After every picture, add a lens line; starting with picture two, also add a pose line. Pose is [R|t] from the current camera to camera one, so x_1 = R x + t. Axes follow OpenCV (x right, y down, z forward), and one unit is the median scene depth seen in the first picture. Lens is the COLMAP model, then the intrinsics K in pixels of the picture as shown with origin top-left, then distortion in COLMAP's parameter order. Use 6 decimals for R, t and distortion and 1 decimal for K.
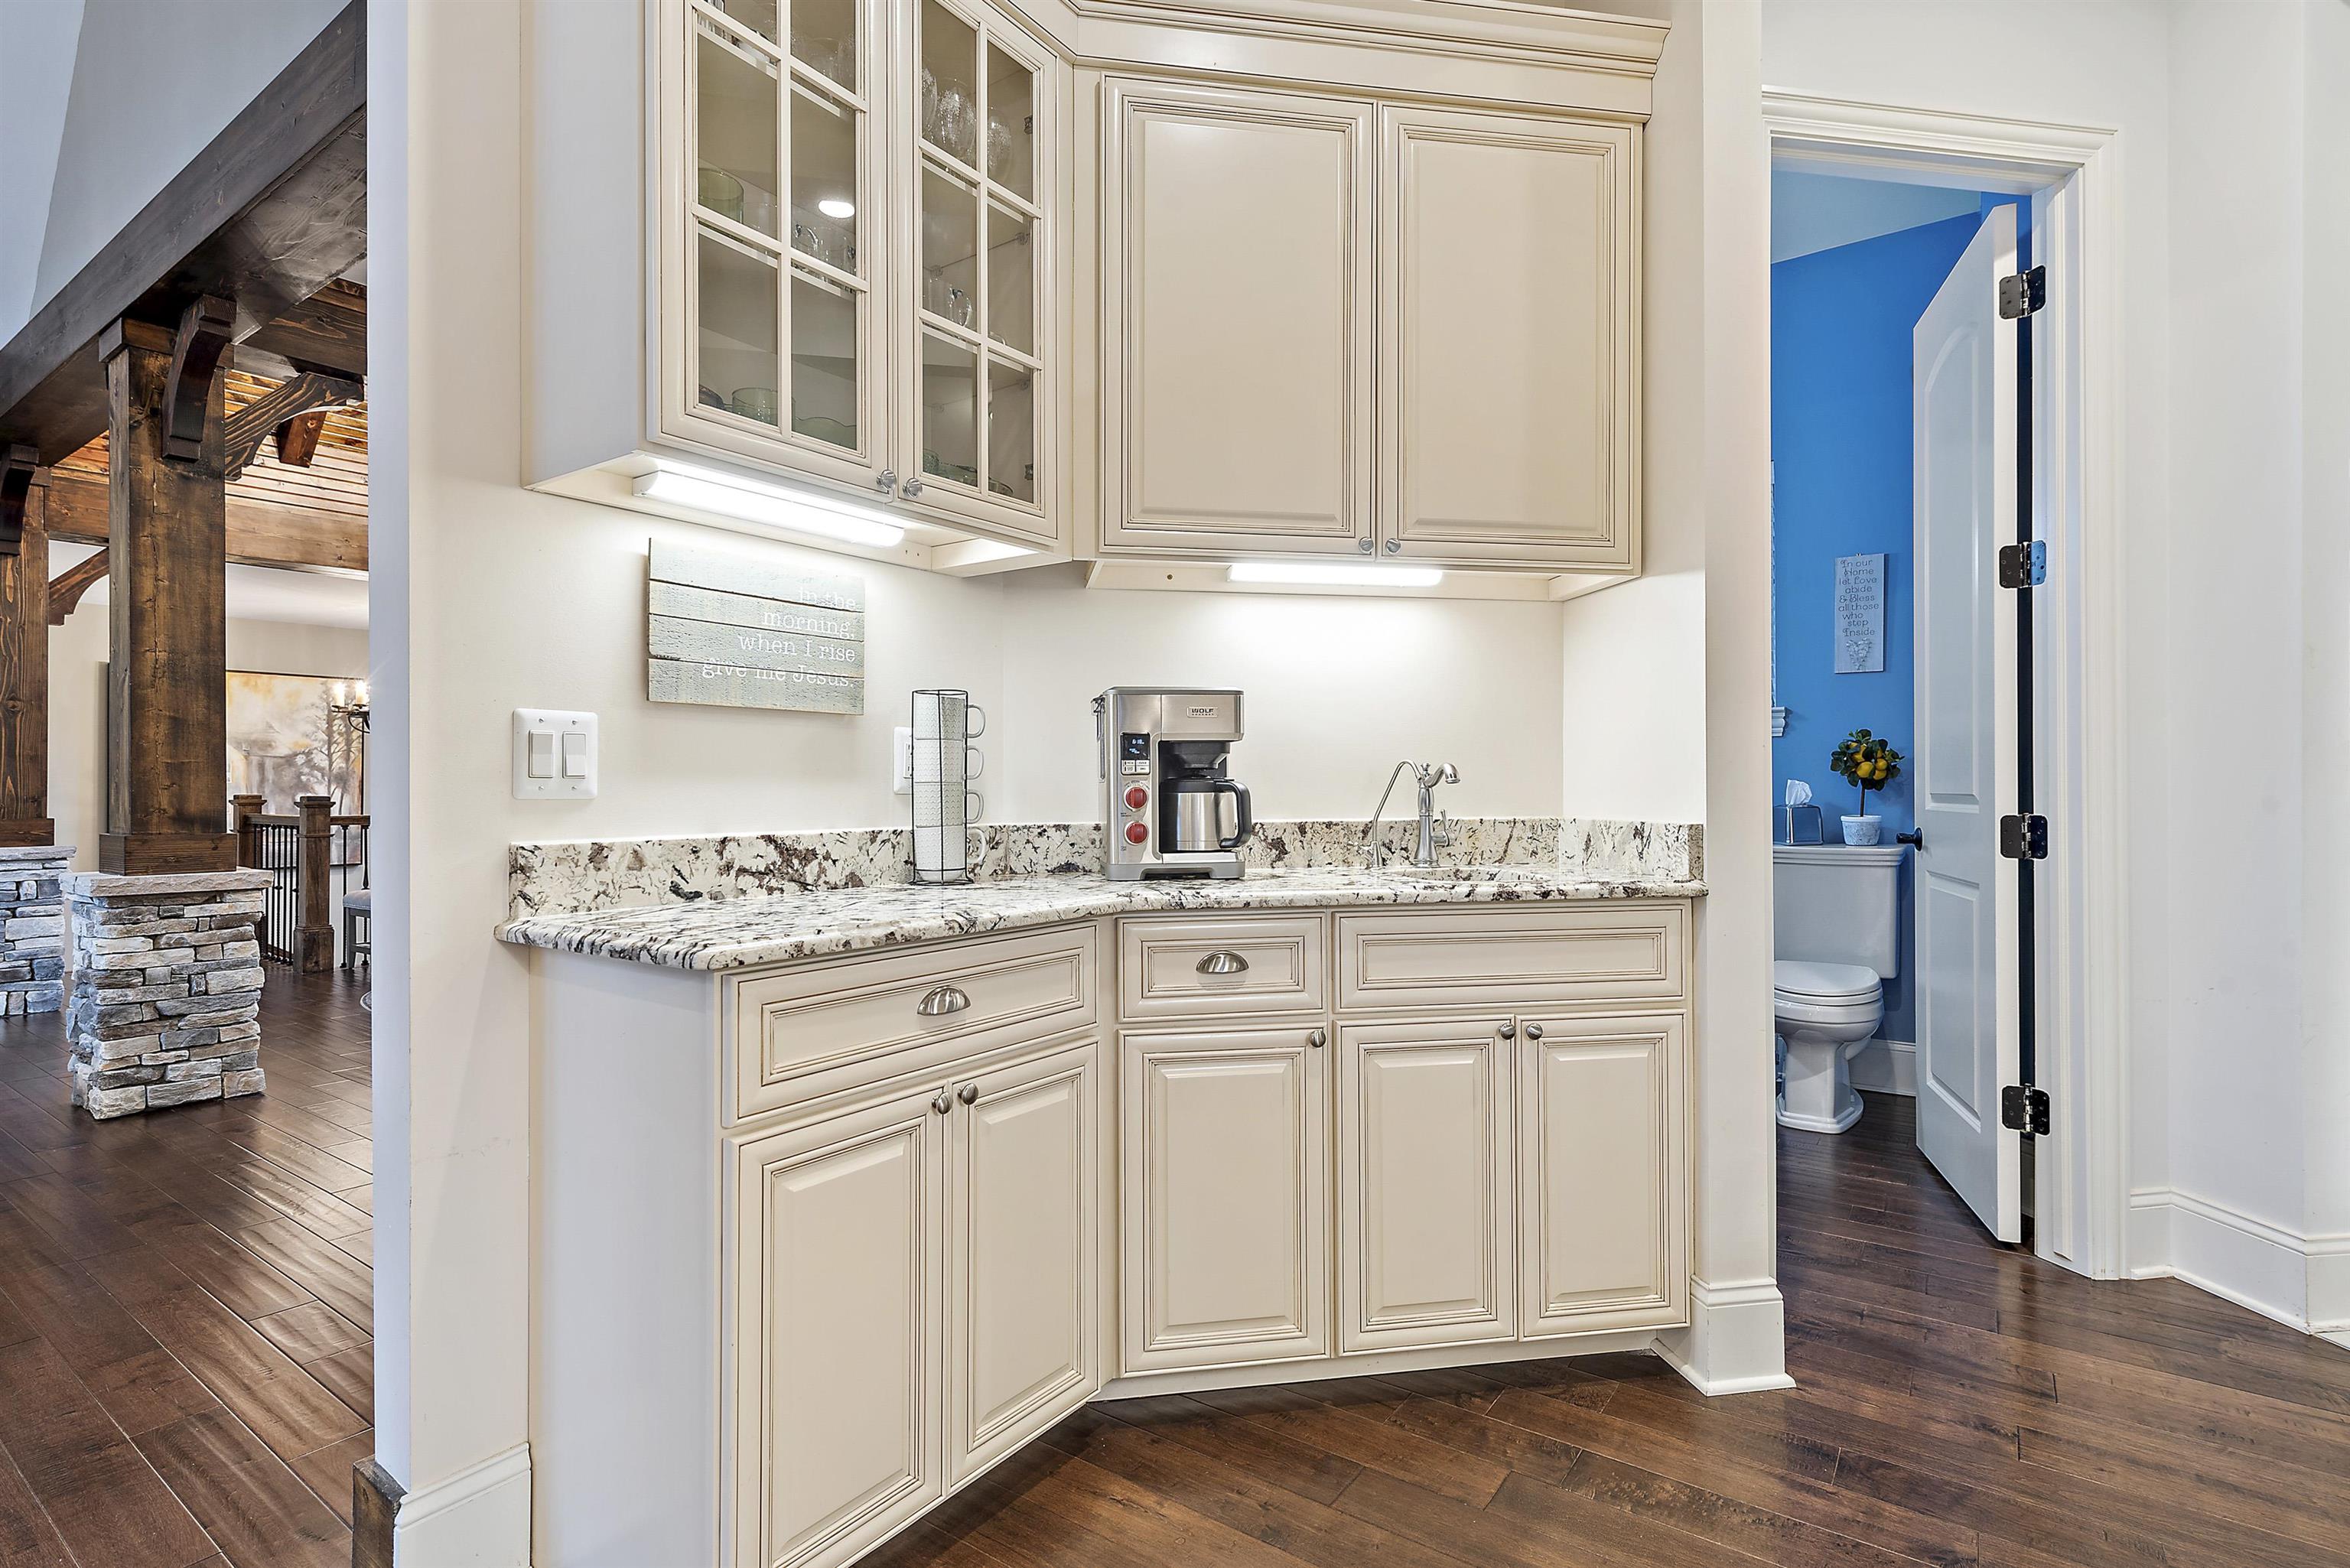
lens RADIAL K [[1134.5, 0, 1176.5], [0, 1134.5, 772.9], [0, 0, 1]] dist [0.011083, -0.000986]
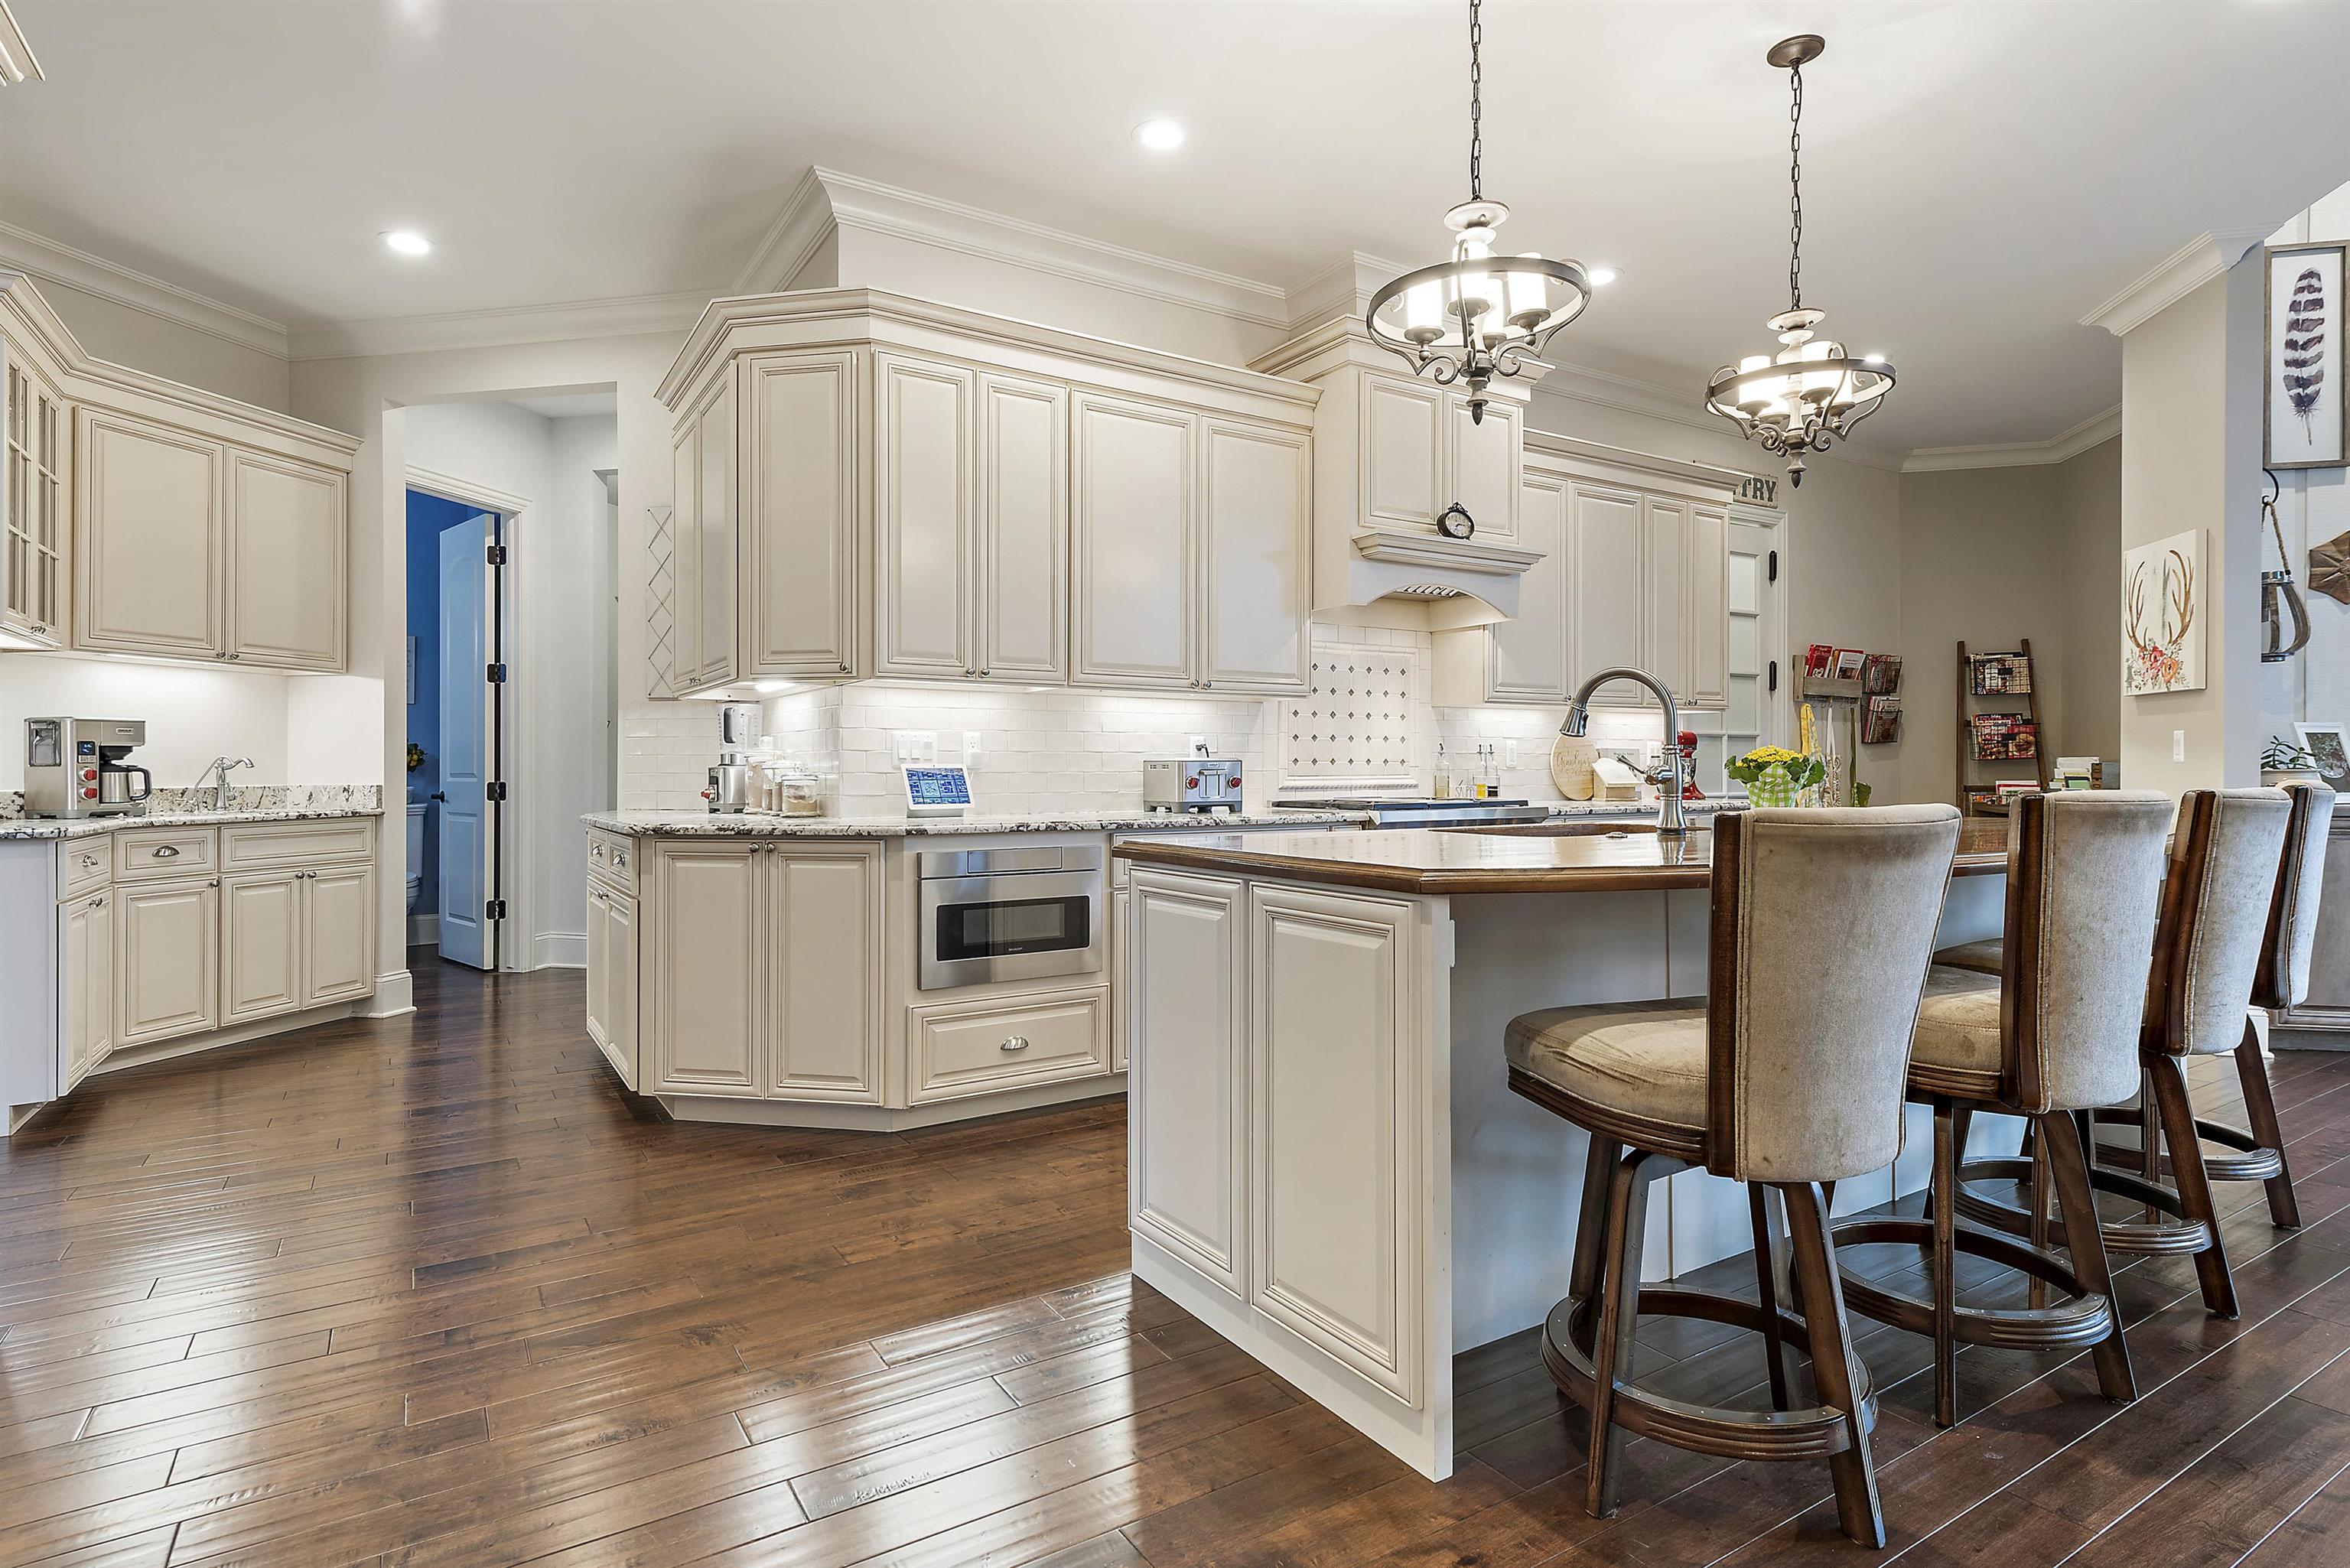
lens RADIAL K [[1209.9, 0, 1177.6], [0, 1209.9, 768.2], [0, 0, 1]] dist [0.017322, -0.000288]
pose [[0.382241, 0.000281, 0.924063, -1.219177], [-0.008368, 0.999960, 0.003157, -0.011861], [-0.924025, -0.008940, 0.382228, -1.470720]]
